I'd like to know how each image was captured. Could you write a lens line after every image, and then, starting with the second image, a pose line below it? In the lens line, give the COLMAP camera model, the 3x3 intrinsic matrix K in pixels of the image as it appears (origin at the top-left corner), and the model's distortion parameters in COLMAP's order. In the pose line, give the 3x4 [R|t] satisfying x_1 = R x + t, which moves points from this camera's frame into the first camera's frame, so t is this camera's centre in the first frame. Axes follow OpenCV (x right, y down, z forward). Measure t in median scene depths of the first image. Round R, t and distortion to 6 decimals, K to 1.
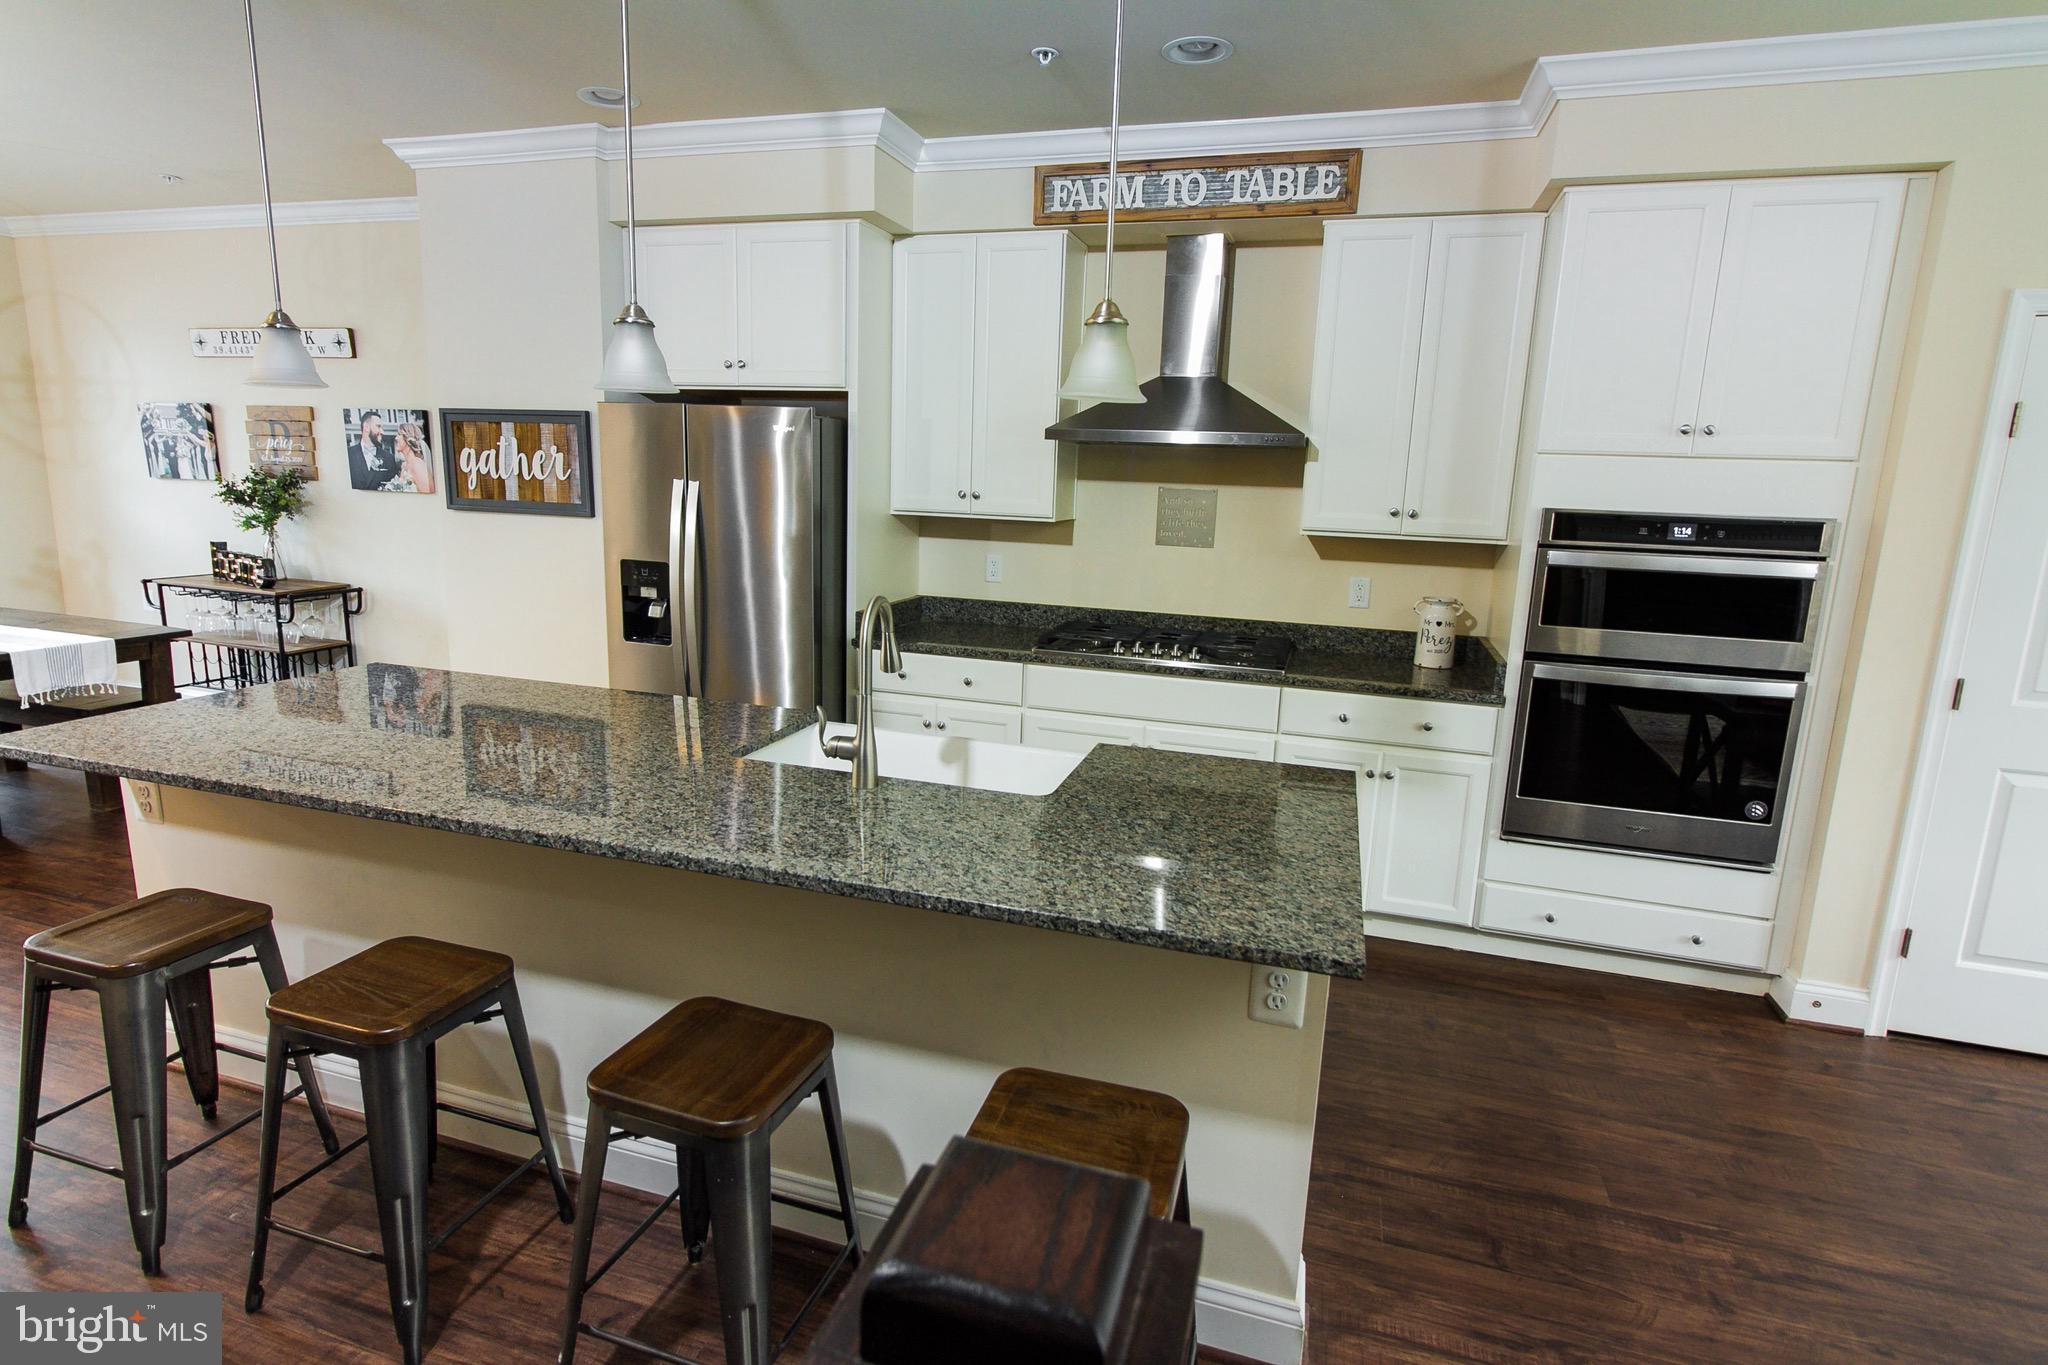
lens RADIAL K [[1045.7, 0, 1015.1], [0, 1045.7, 679.4], [0, 0, 1]] dist [-0.000189, 0.000990]
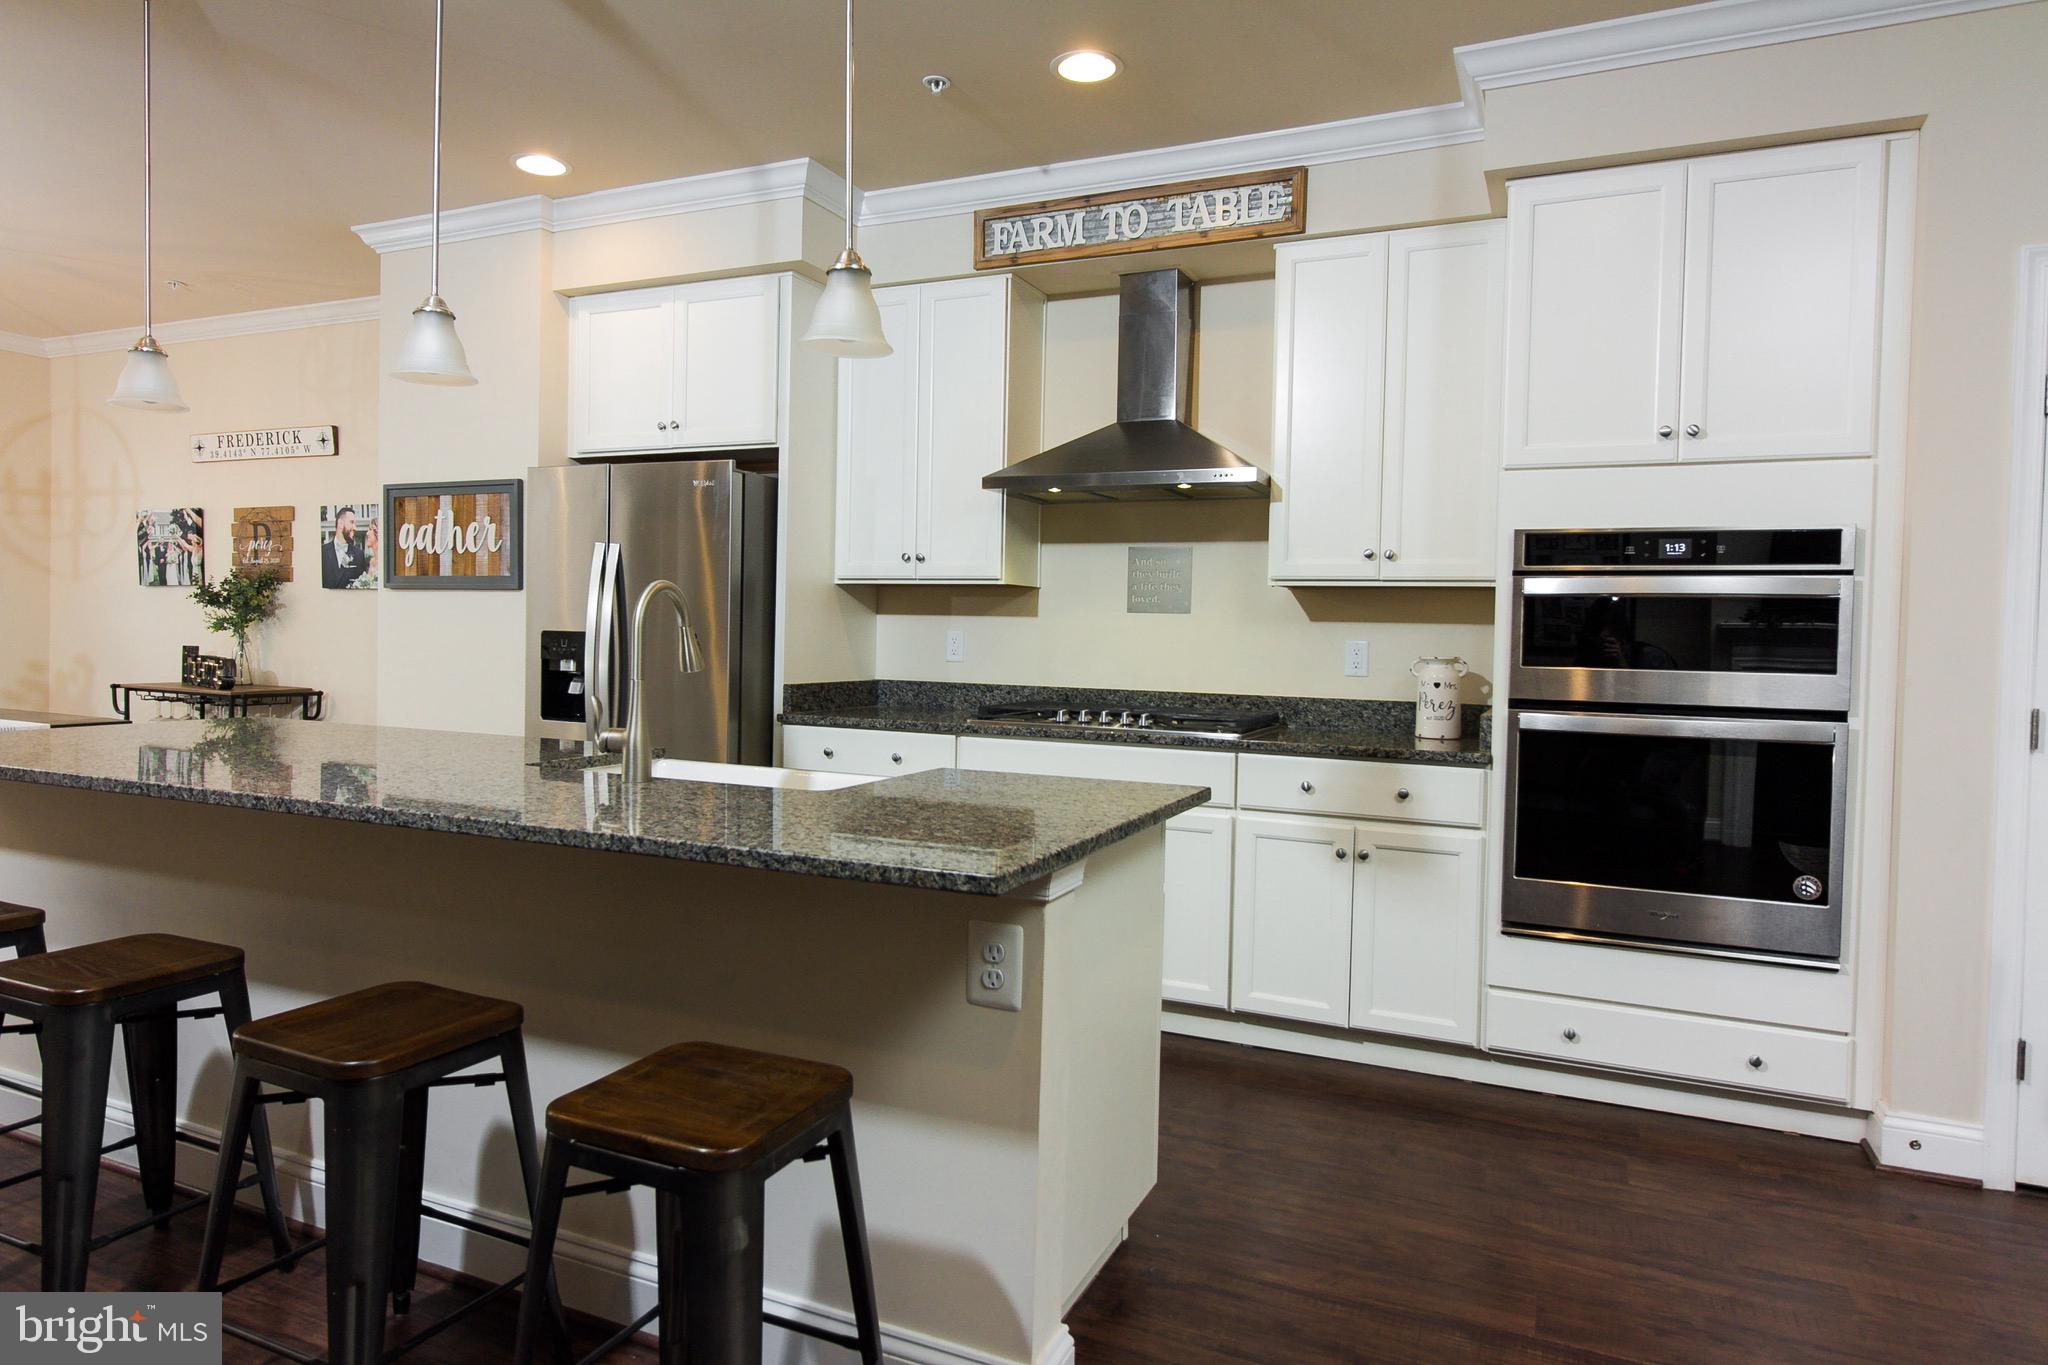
lens RADIAL K [[1243.0, 0, 1013.6], [0, 1243.0, 671.5], [0, 0, 1]] dist [0.000283, 0.001558]
pose [[0.992378, -0.007688, -0.122995, 0.183231], [-0.013246, 0.985615, -0.168485, 0.106197], [0.122521, 0.168830, 0.978001, -0.025741]]
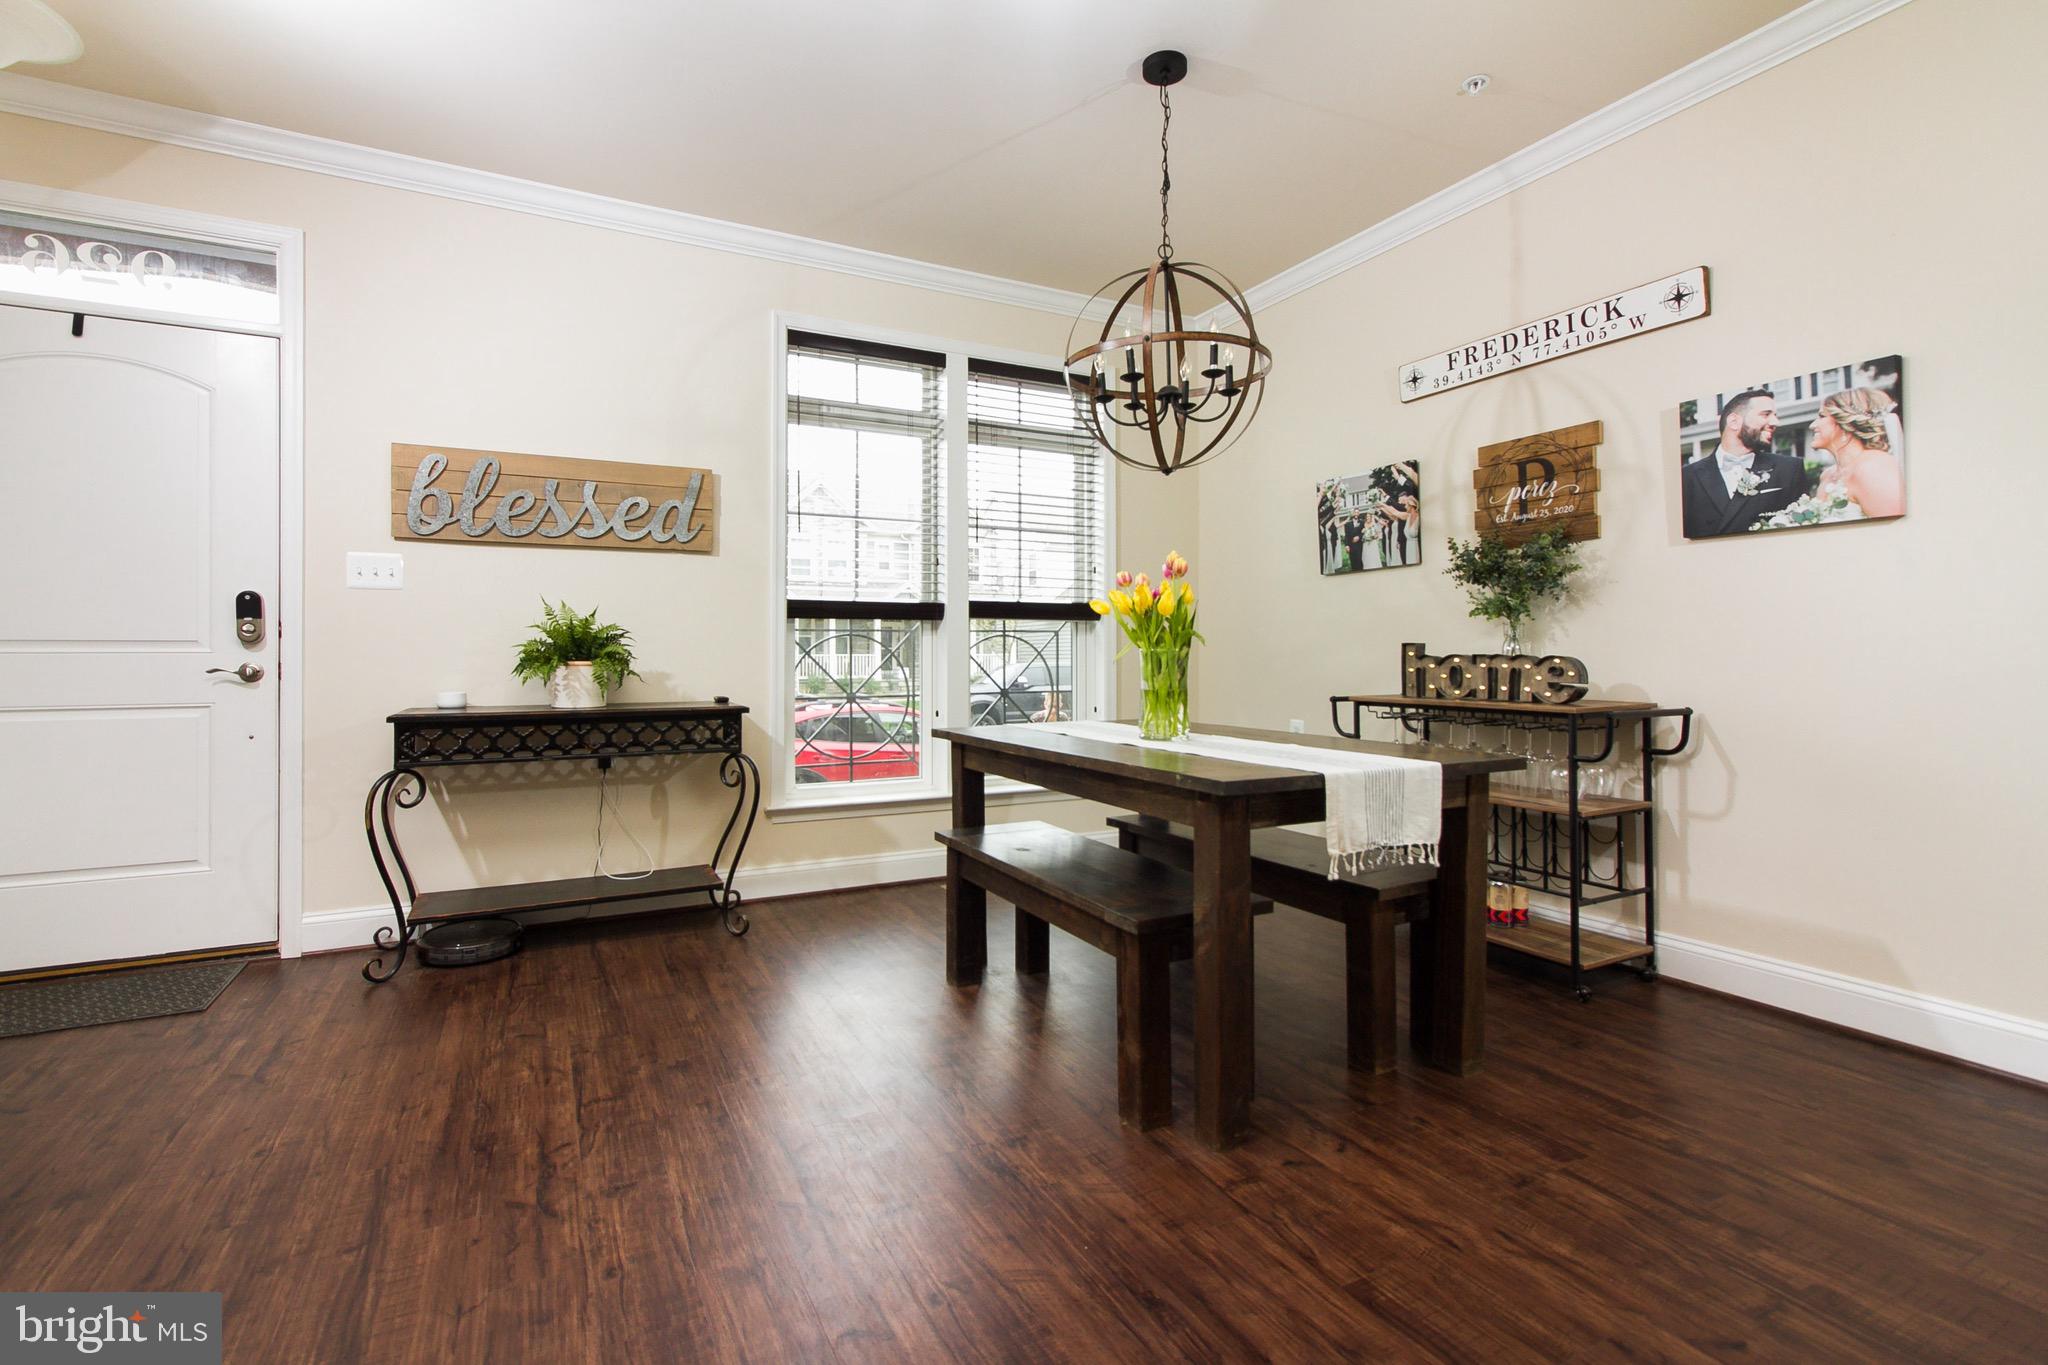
lens RADIAL K [[955.1, 0, 1026.4], [0, 955.1, 651.4], [0, 0, 1]] dist [0.001169, 0.000463]
pose [[0.707785, -0.040839, -0.705247, -0.732974], [-0.109332, 0.979966, -0.166473, 0.010841], [0.697916, 0.194933, 0.689140, 0.553789]]
